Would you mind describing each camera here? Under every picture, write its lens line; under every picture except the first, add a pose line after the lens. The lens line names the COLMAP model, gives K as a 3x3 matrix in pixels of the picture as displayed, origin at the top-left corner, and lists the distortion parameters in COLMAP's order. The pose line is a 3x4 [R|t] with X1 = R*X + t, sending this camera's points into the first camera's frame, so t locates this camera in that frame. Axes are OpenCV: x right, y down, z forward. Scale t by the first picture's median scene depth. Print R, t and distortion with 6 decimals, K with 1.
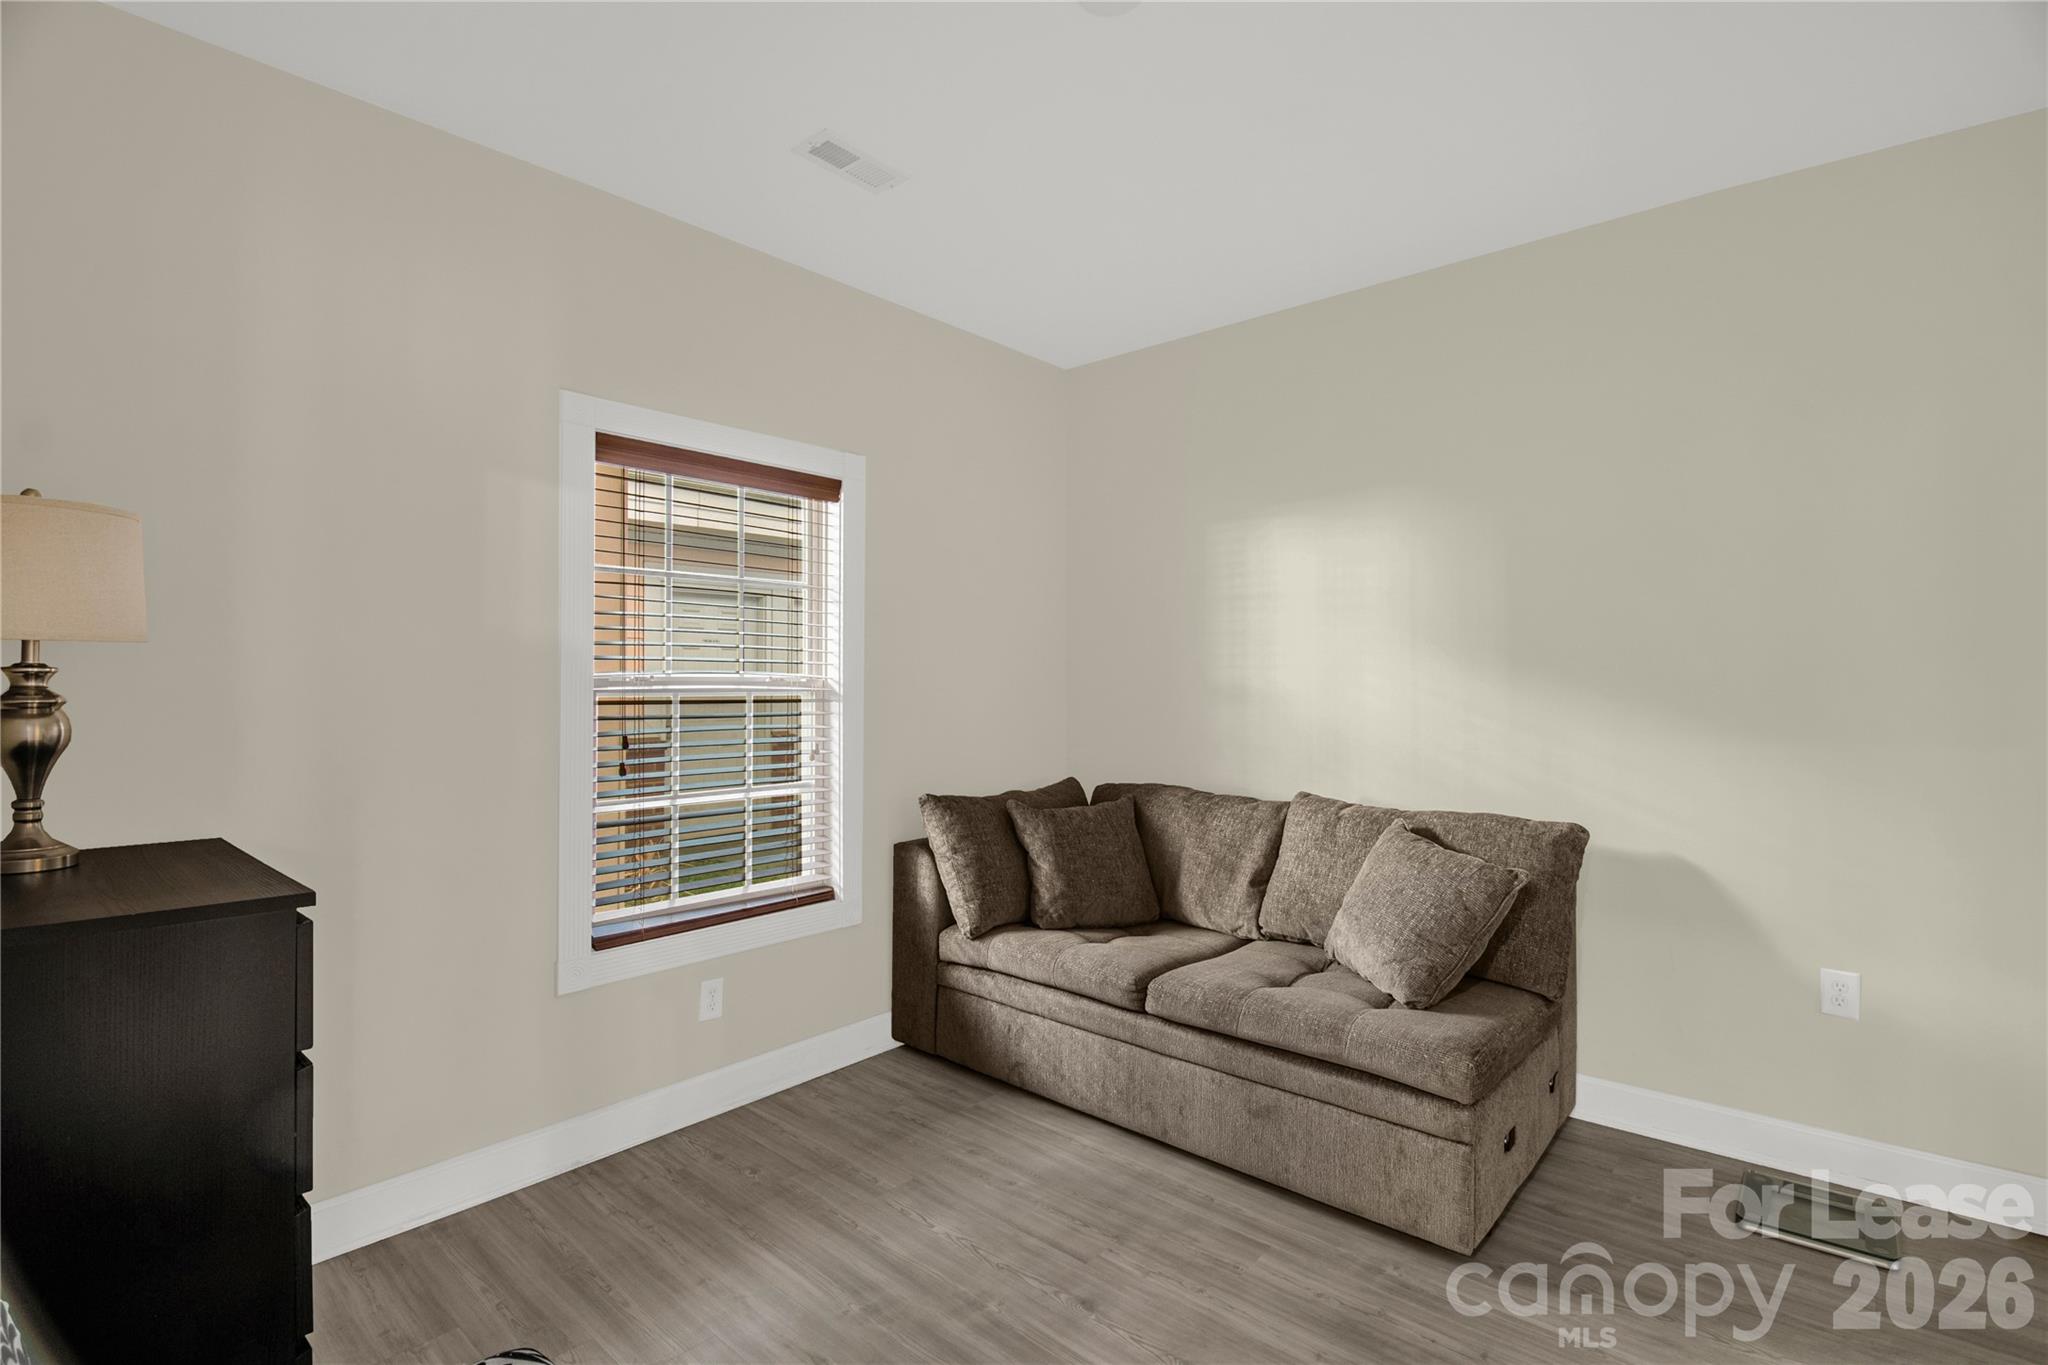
lens RADIAL K [[953.3, 0, 1009.1], [0, 953.3, 662.7], [0, 0, 1]] dist [-0.001185, -0.012571]
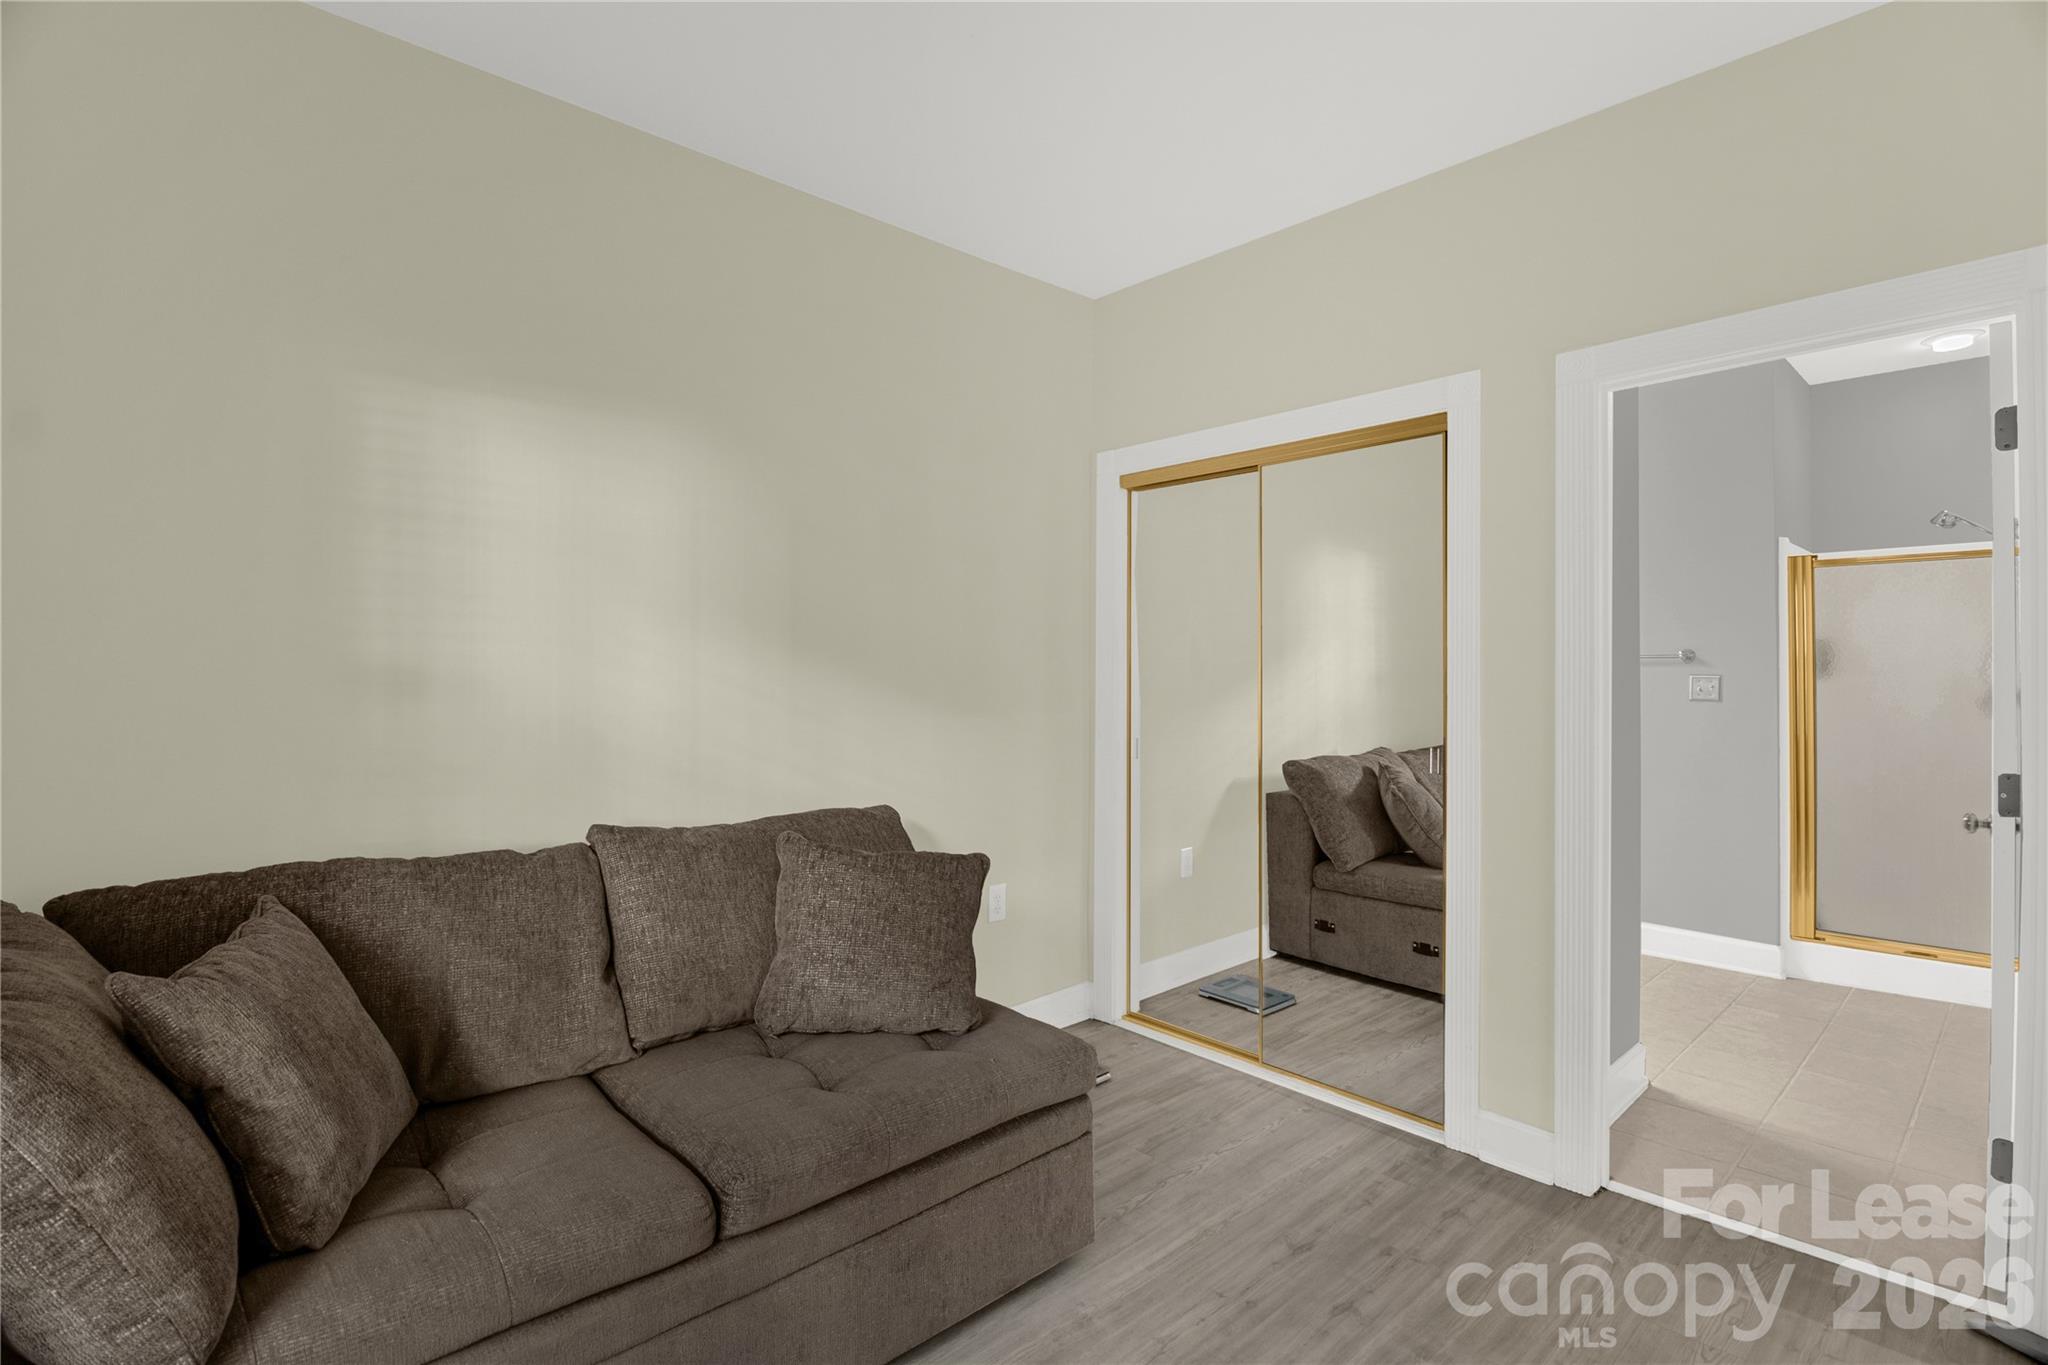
lens RADIAL K [[953.3, 0, 1009.1], [0, 953.3, 662.7], [0, 0, 1]] dist [-0.001185, -0.012571]
pose [[0.095714, 0.013522, 0.995317, -0.351789], [-0.024122, 0.999646, -0.011261, 0.022190], [-0.995117, -0.022931, 0.096007, 0.677865]]
